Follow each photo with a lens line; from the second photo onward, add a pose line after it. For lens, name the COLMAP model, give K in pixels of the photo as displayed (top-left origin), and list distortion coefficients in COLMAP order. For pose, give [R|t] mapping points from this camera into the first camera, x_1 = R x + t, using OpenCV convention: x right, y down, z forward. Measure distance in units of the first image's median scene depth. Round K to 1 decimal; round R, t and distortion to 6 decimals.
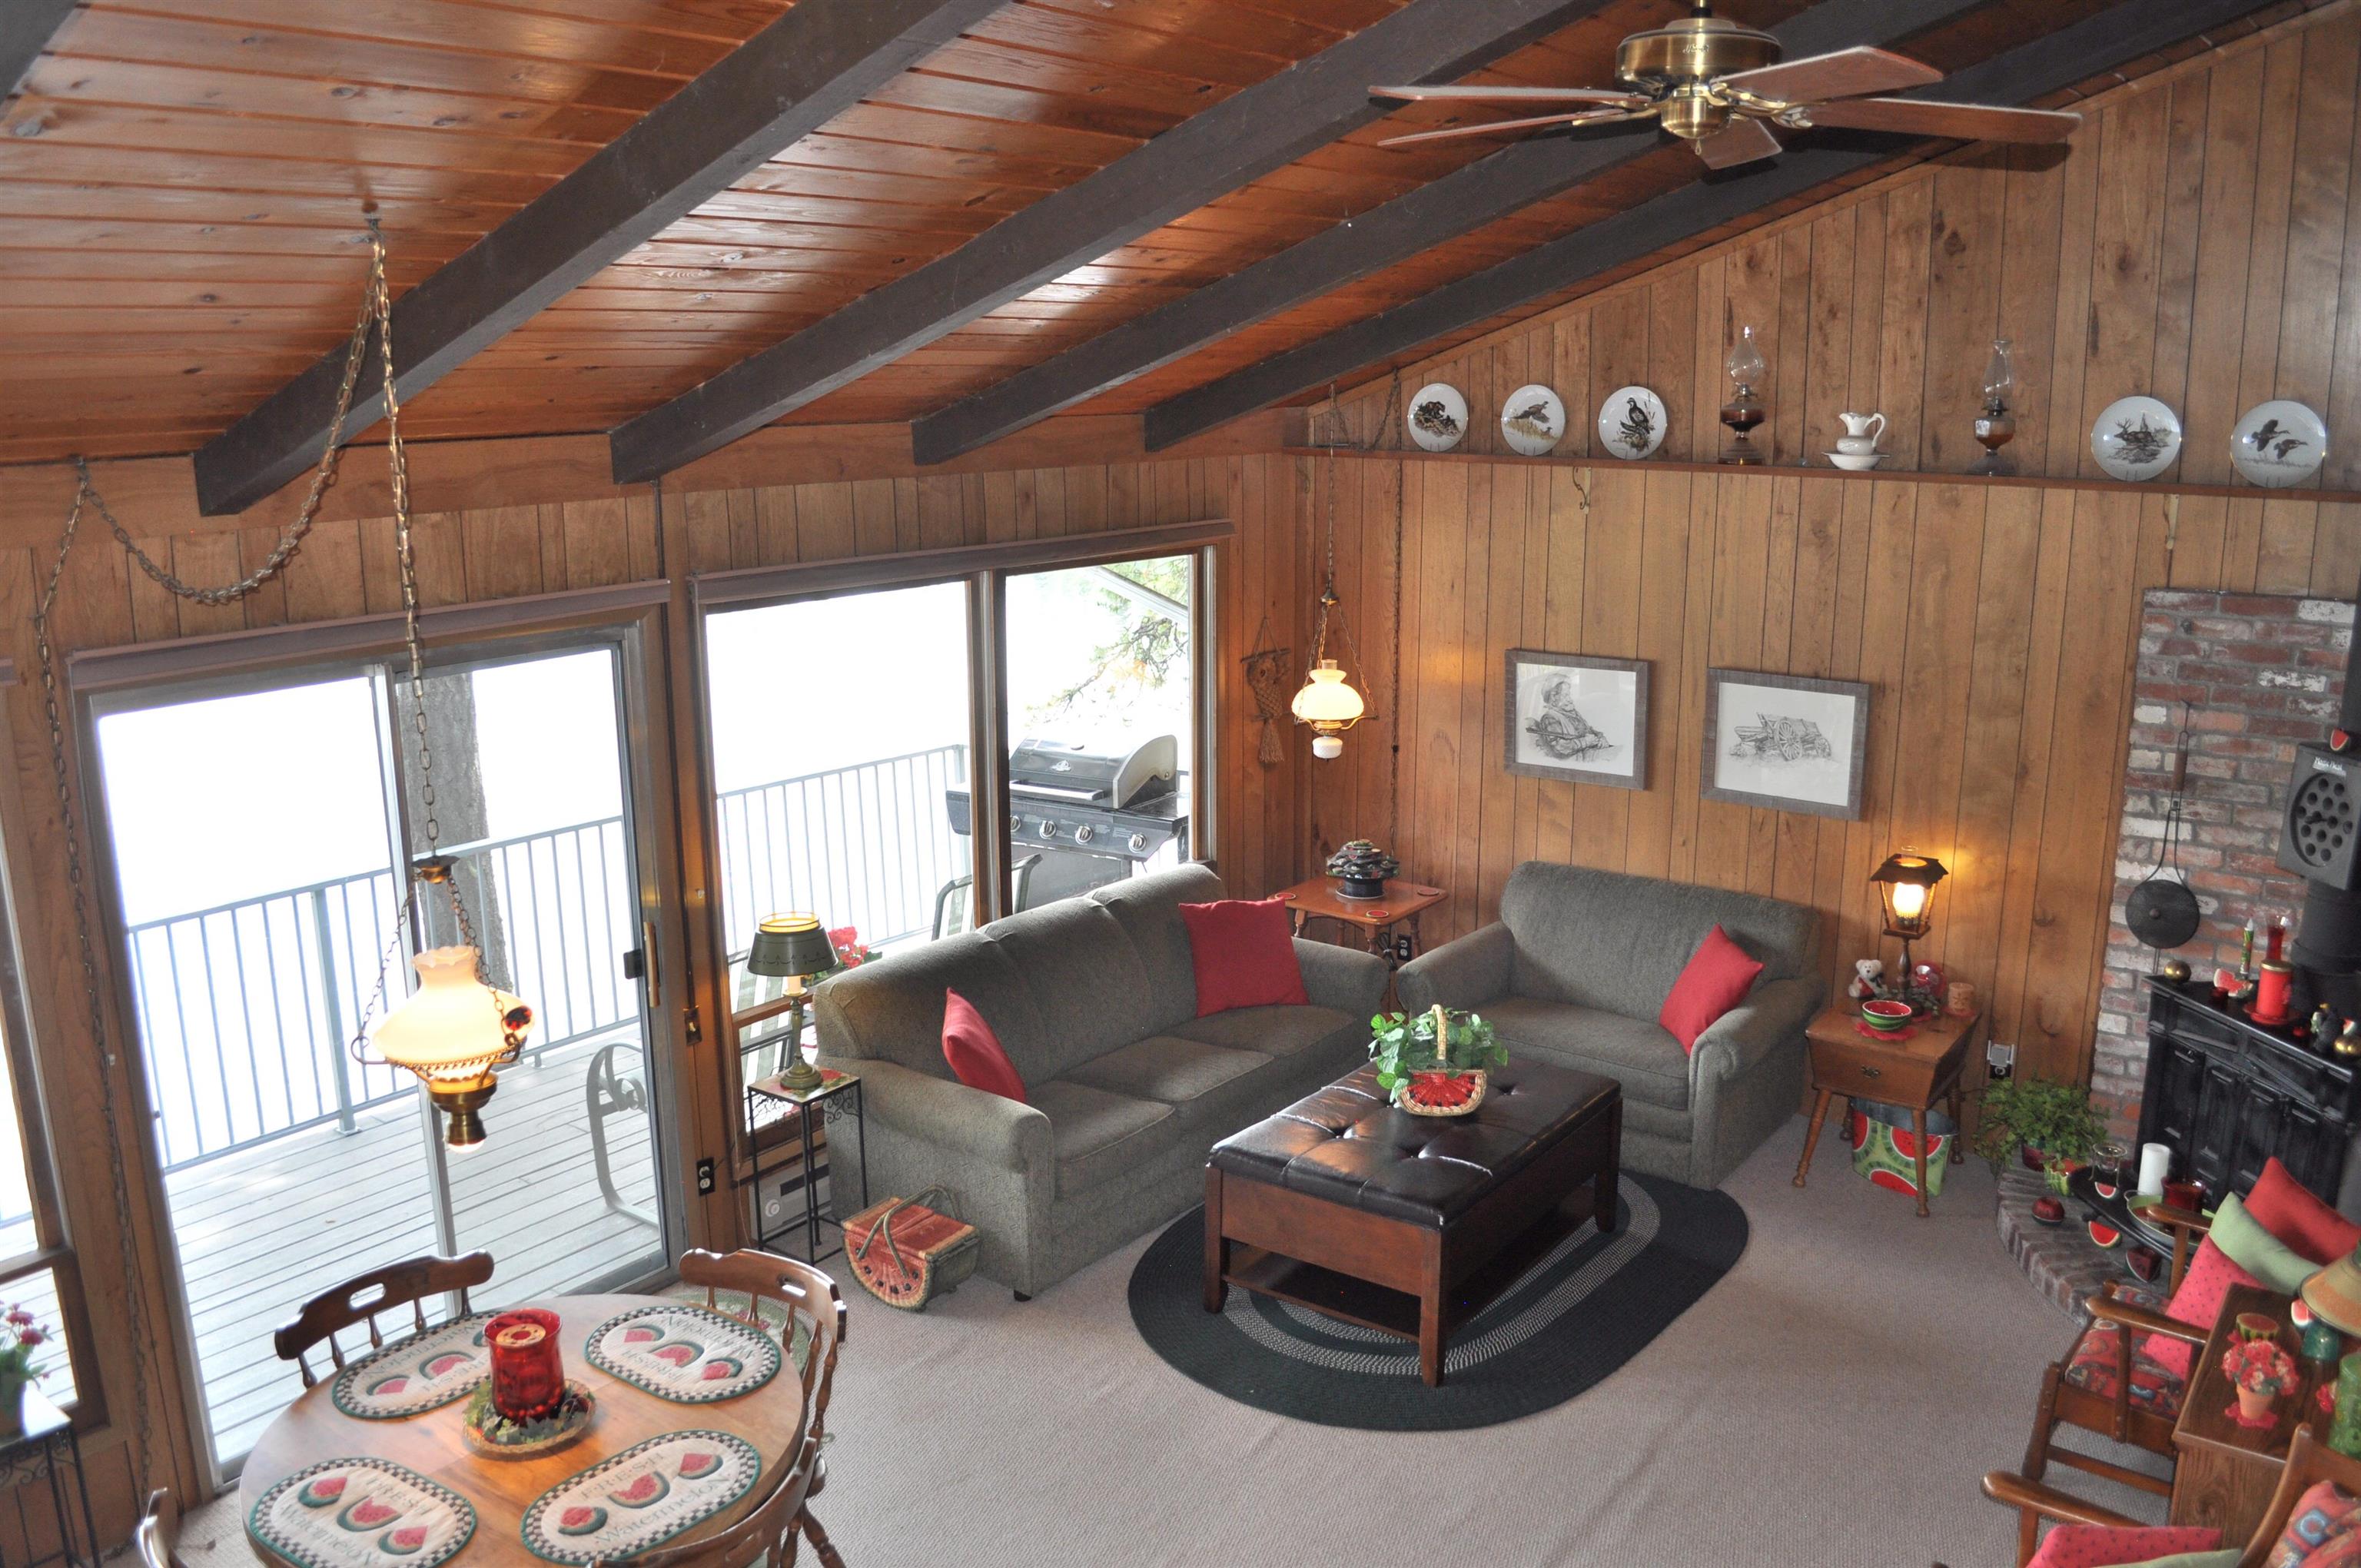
lens RADIAL K [[1853.6, 0, 1182.7], [0, 1853.6, 790.4], [0, 0, 1]] dist [-0.082061, 0.010640]
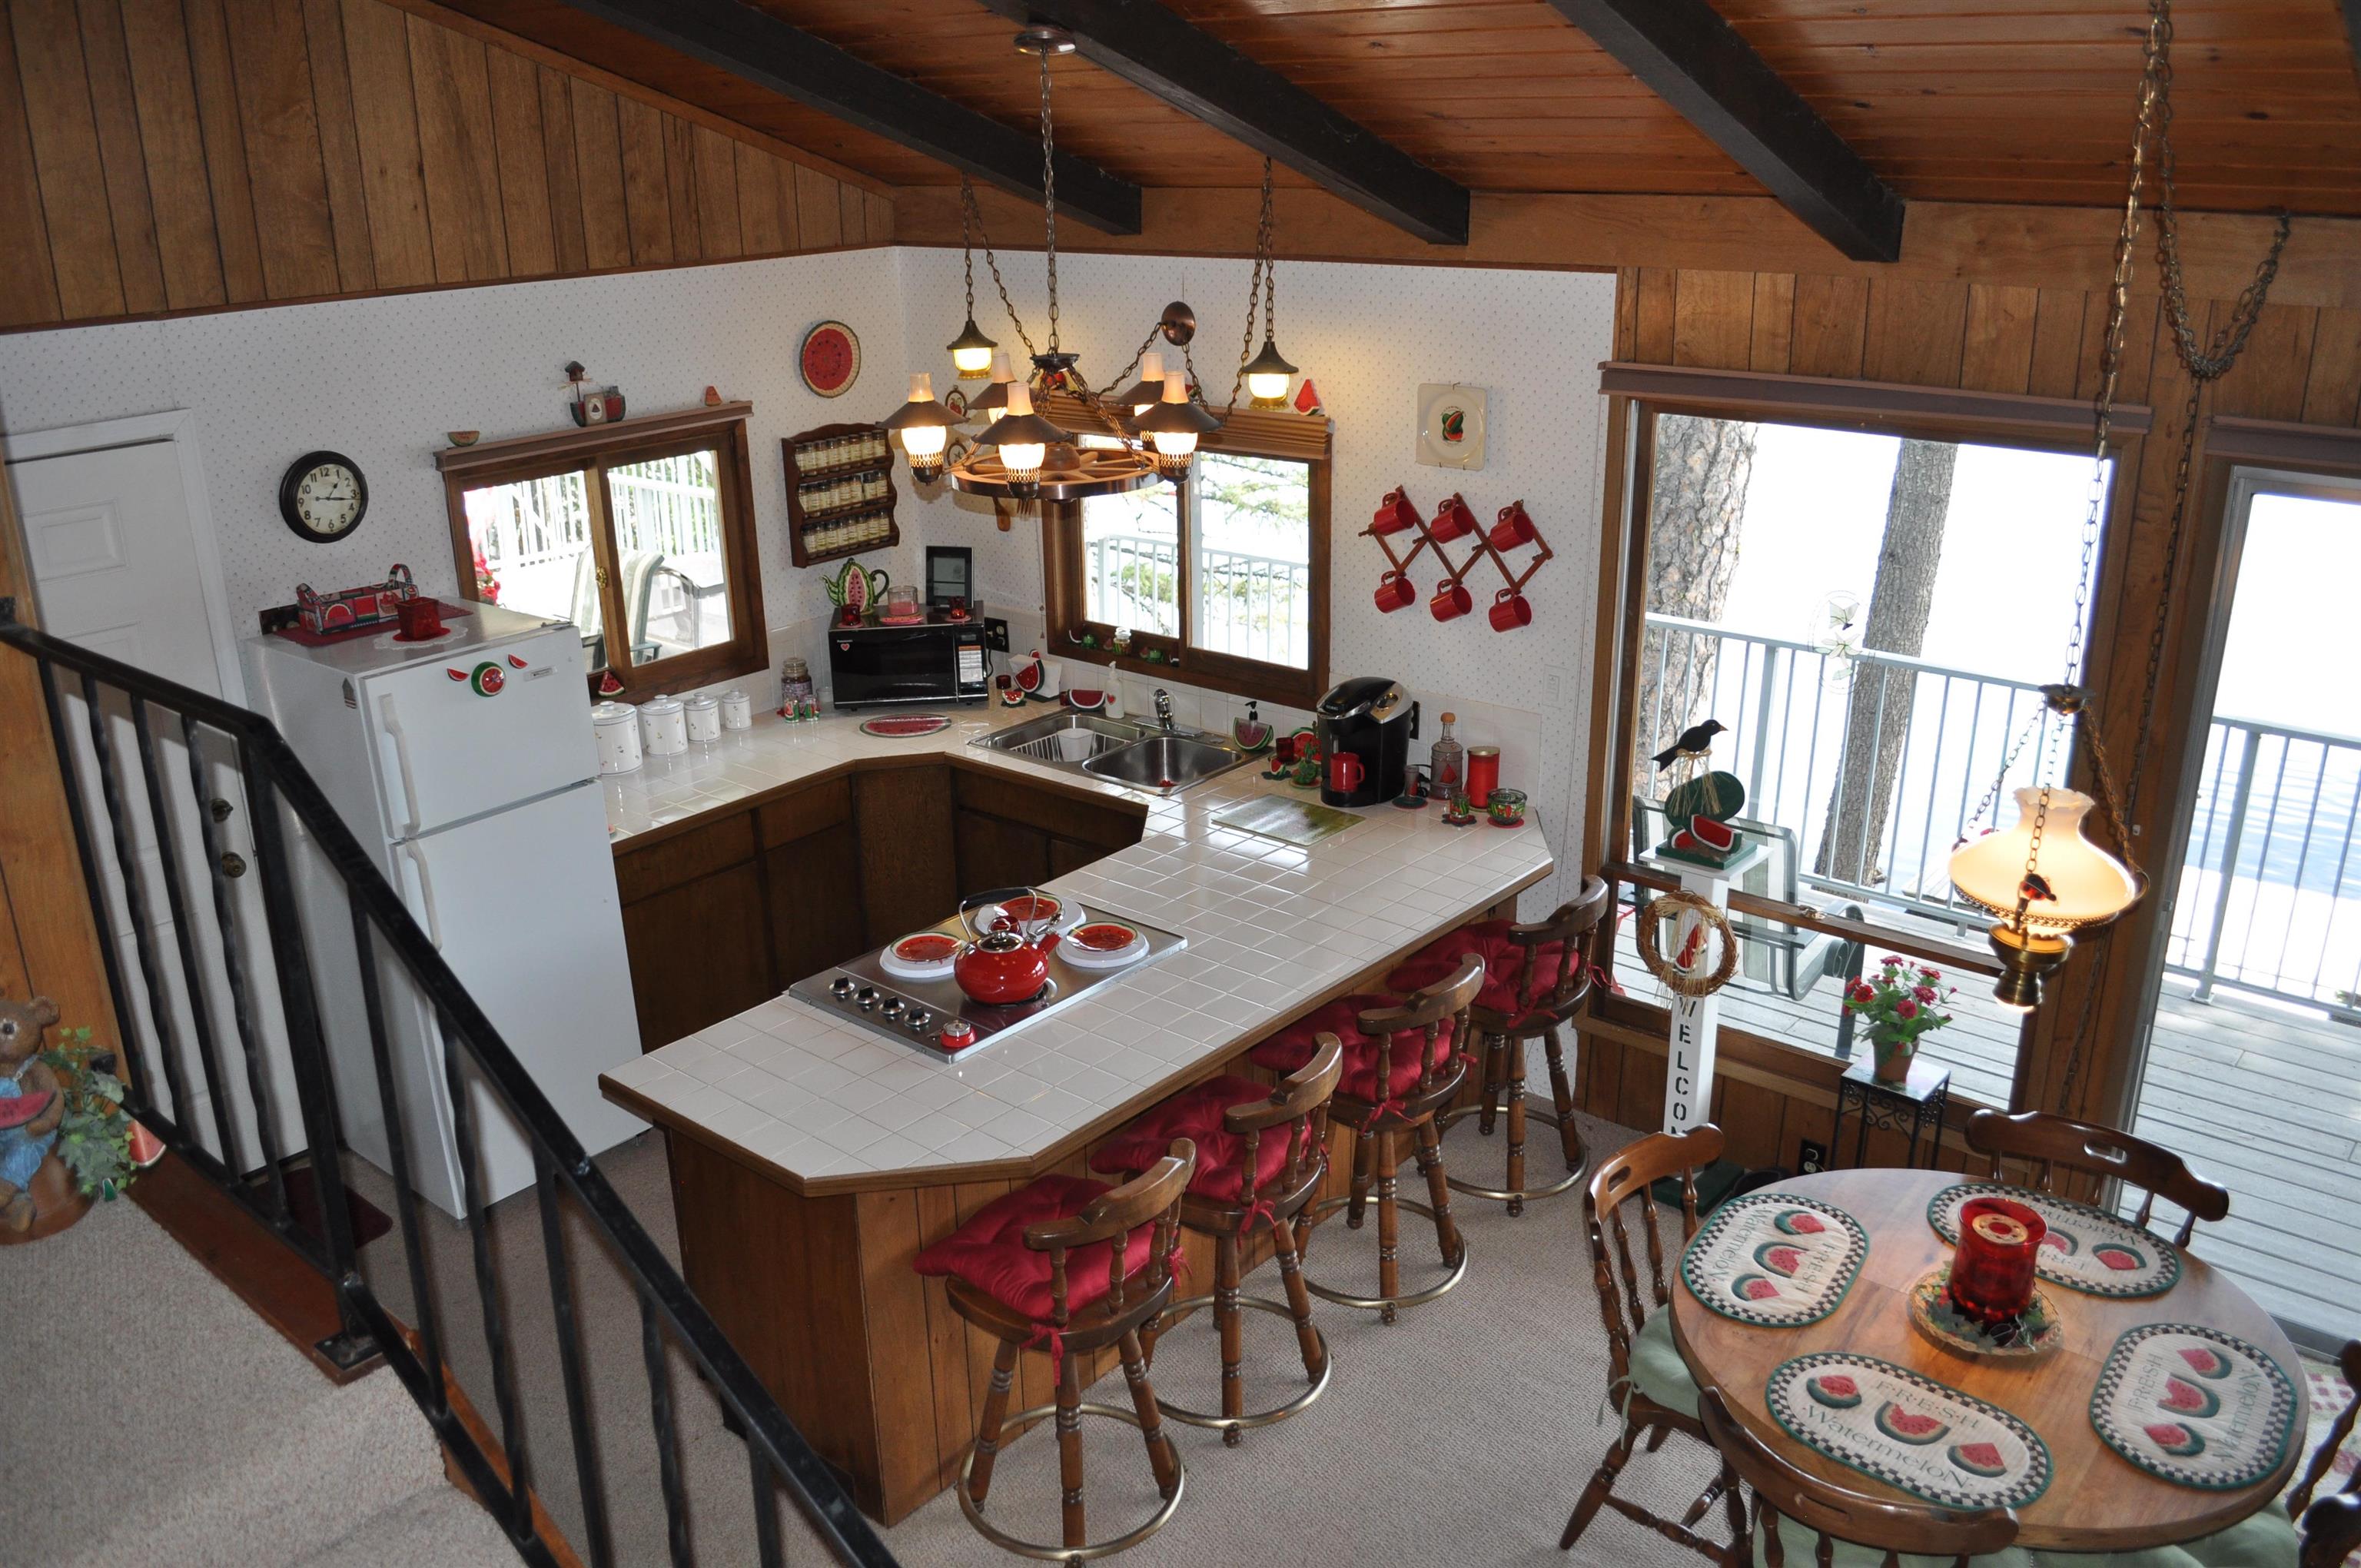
lens RADIAL K [[1853.6, 0, 1182.7], [0, 1853.6, 790.4], [0, 0, 1]] dist [-0.082061, 0.010640]
pose [[-0.043305, 0.344987, -0.937608, 0.246369], [-0.211556, 0.914040, 0.346086, -0.072992], [0.976406, 0.213344, 0.033401, 0.307551]]
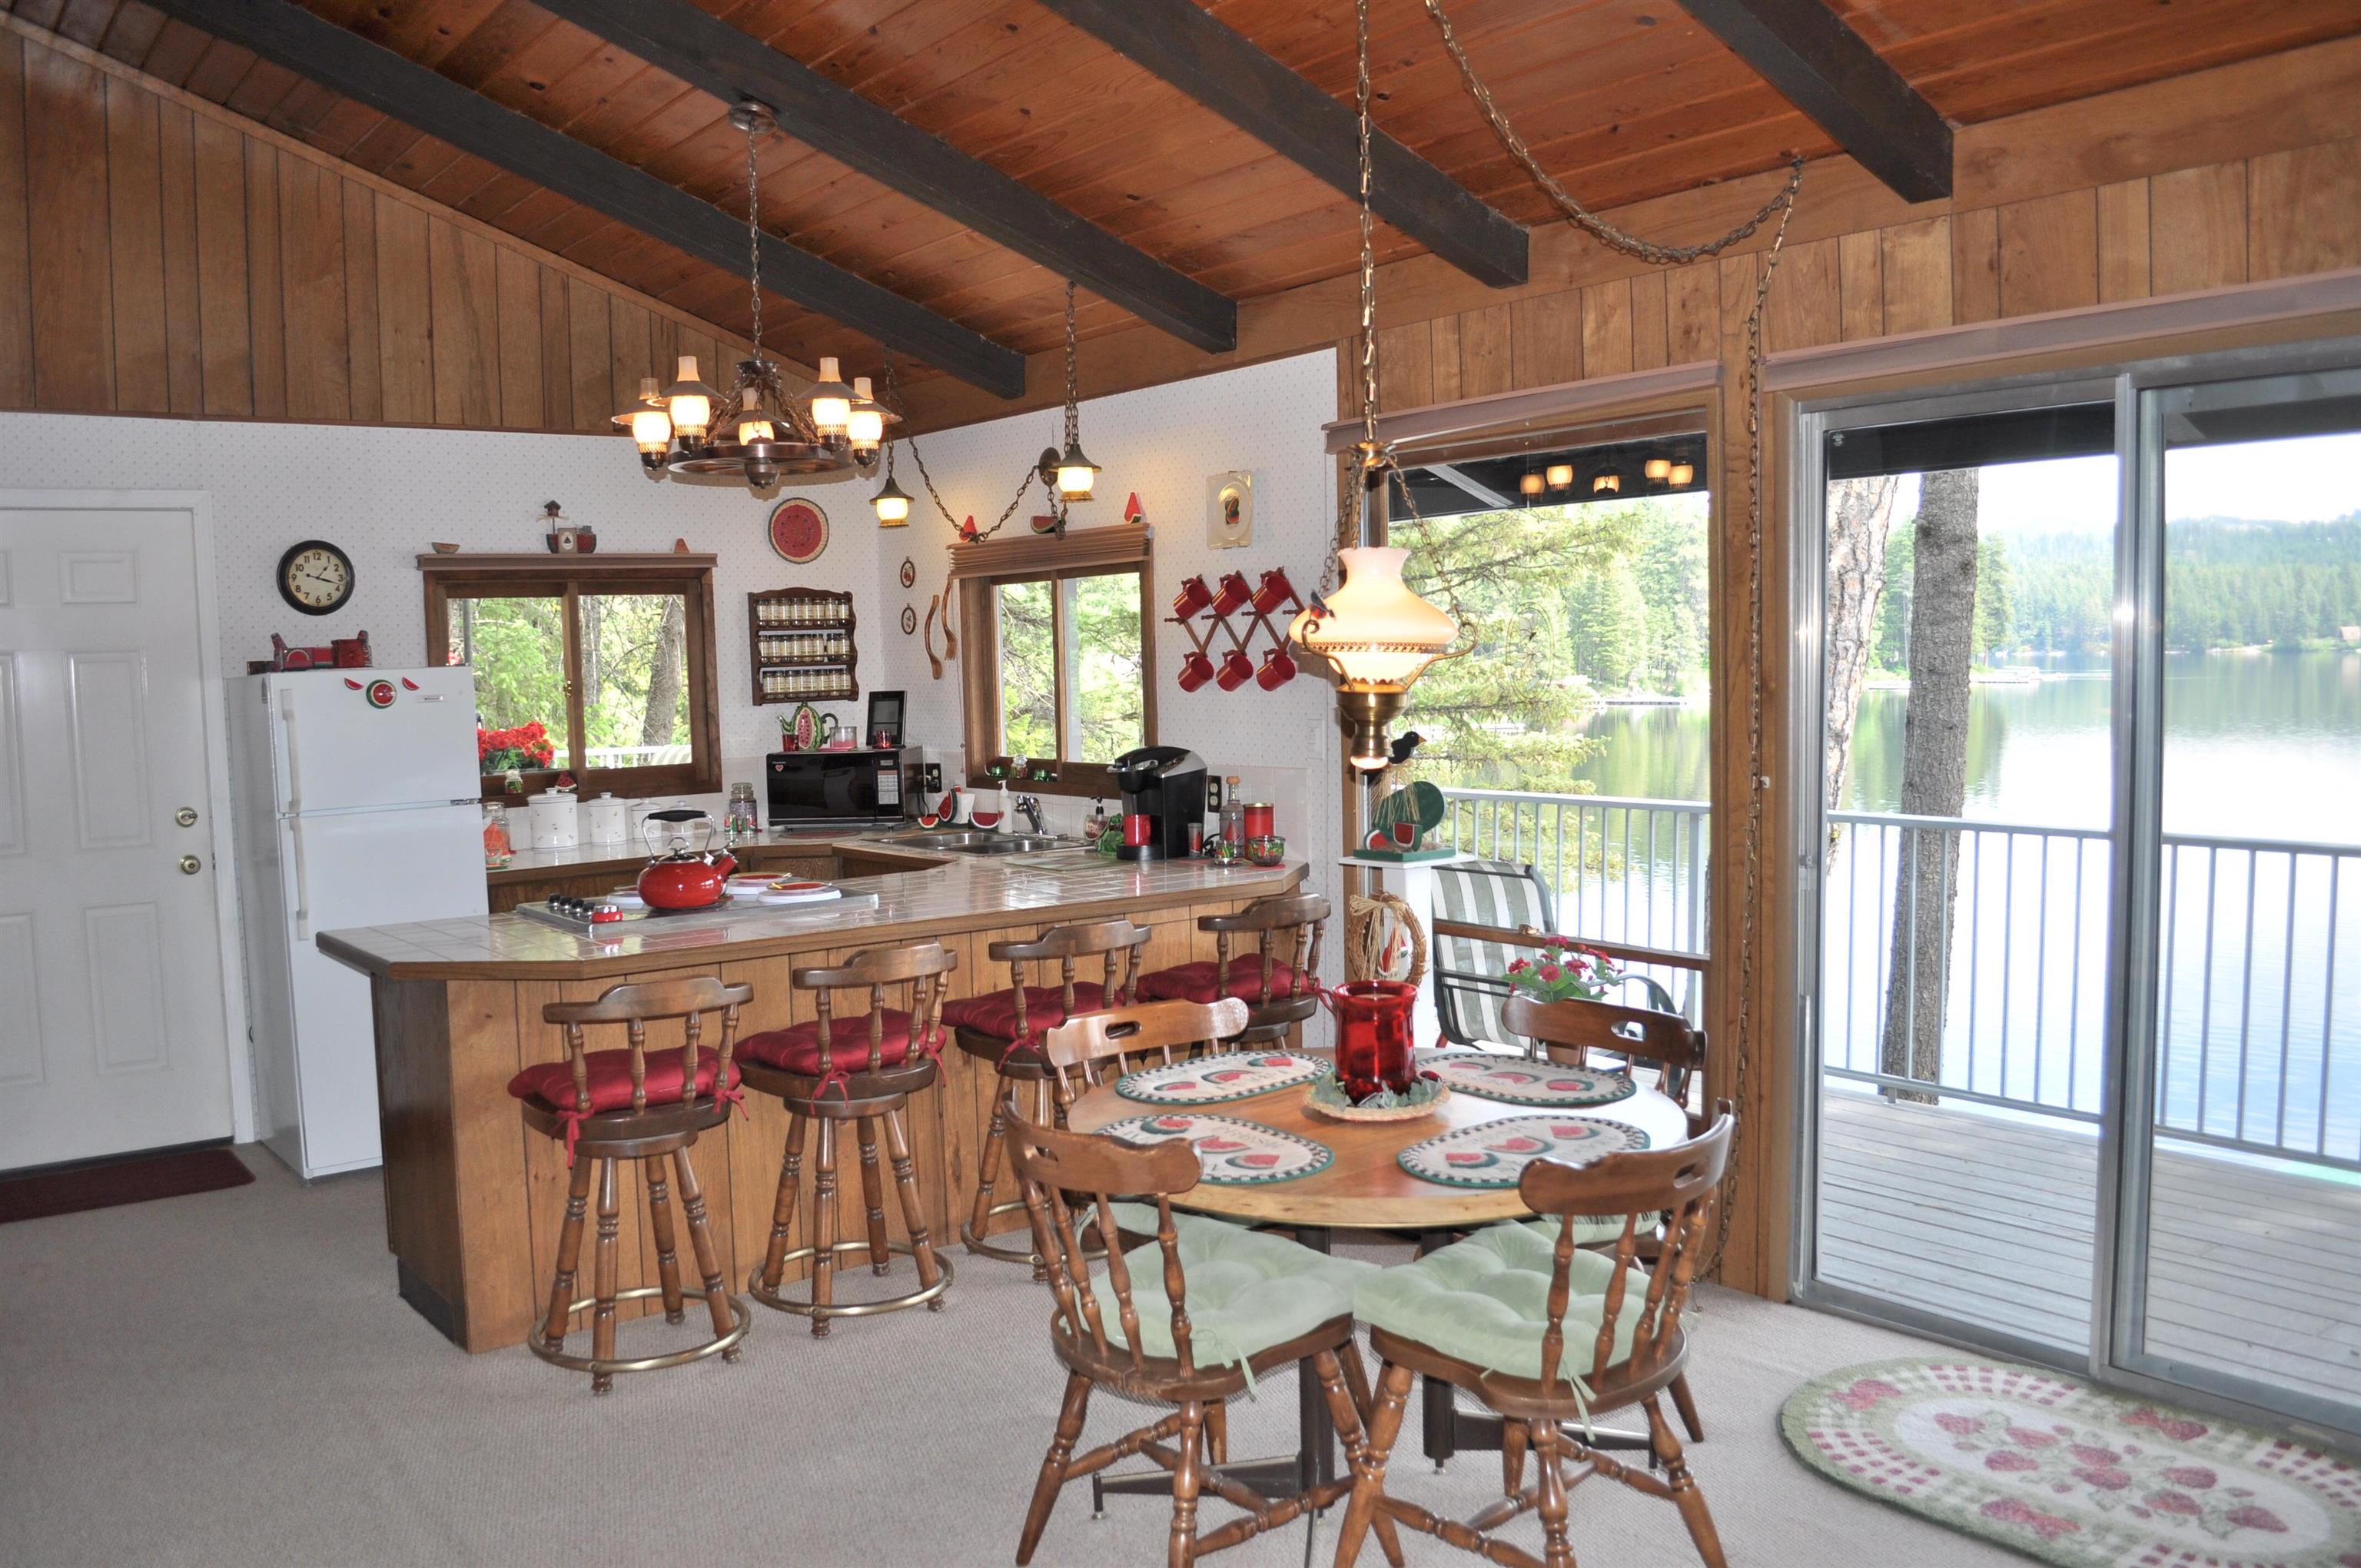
lens RADIAL K [[1853.6, 0, 1182.7], [0, 1853.6, 790.4], [0, 0, 1]] dist [-0.082061, 0.010640]
pose [[-0.250672, 0.085561, -0.964284, 0.308854], [-0.195573, 0.971072, 0.137004, 0.052791], [0.948111, 0.222931, -0.226687, 0.634341]]
